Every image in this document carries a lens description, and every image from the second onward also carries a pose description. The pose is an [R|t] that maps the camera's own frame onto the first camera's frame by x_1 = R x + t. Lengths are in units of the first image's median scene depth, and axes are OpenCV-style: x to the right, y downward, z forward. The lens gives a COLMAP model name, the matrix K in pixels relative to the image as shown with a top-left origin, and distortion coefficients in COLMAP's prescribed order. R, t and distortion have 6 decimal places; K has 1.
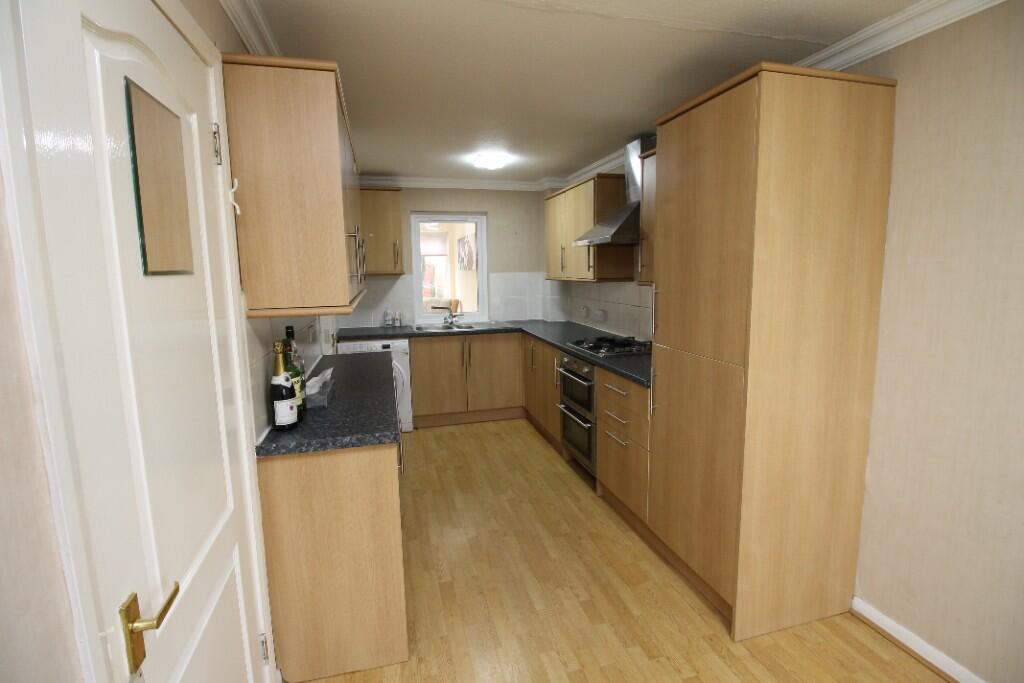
lens RADIAL K [[479.8, 0, 513.0], [0, 479.8, 330.1], [0, 0, 1]] dist [-0.000425, -0.000071]
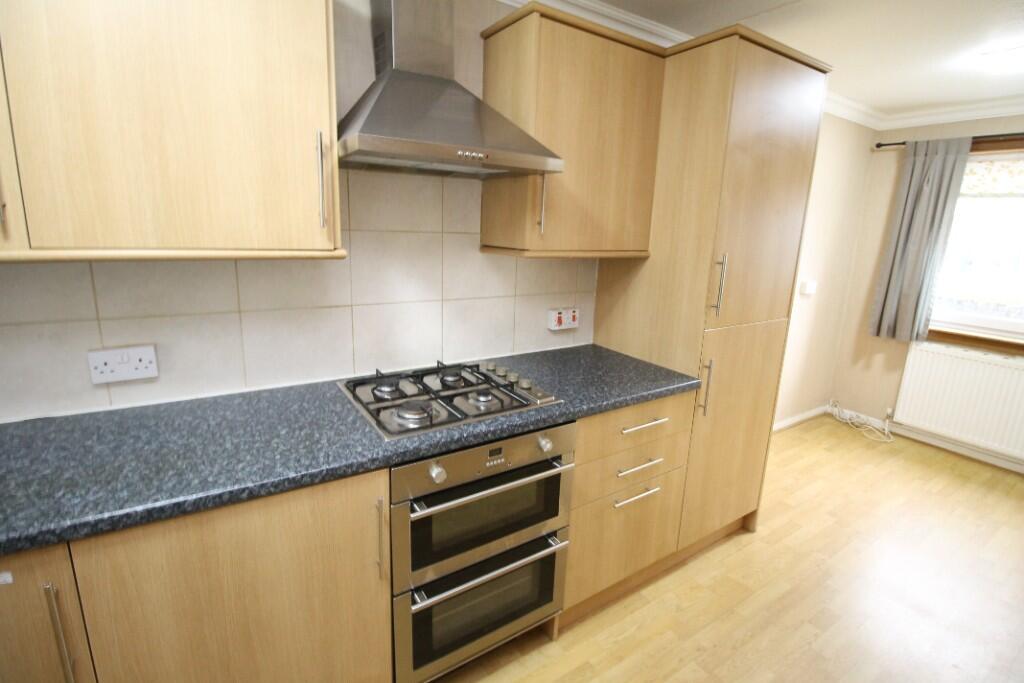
lens RADIAL K [[479.8, 0, 513.0], [0, 479.8, 330.1], [0, 0, 1]] dist [-0.000425, -0.000071]
pose [[-0.309324, -0.203292, 0.928973, -0.328655], [0.092453, 0.965826, 0.242141, -0.191198], [-0.946452, 0.160786, -0.279959, 1.446019]]
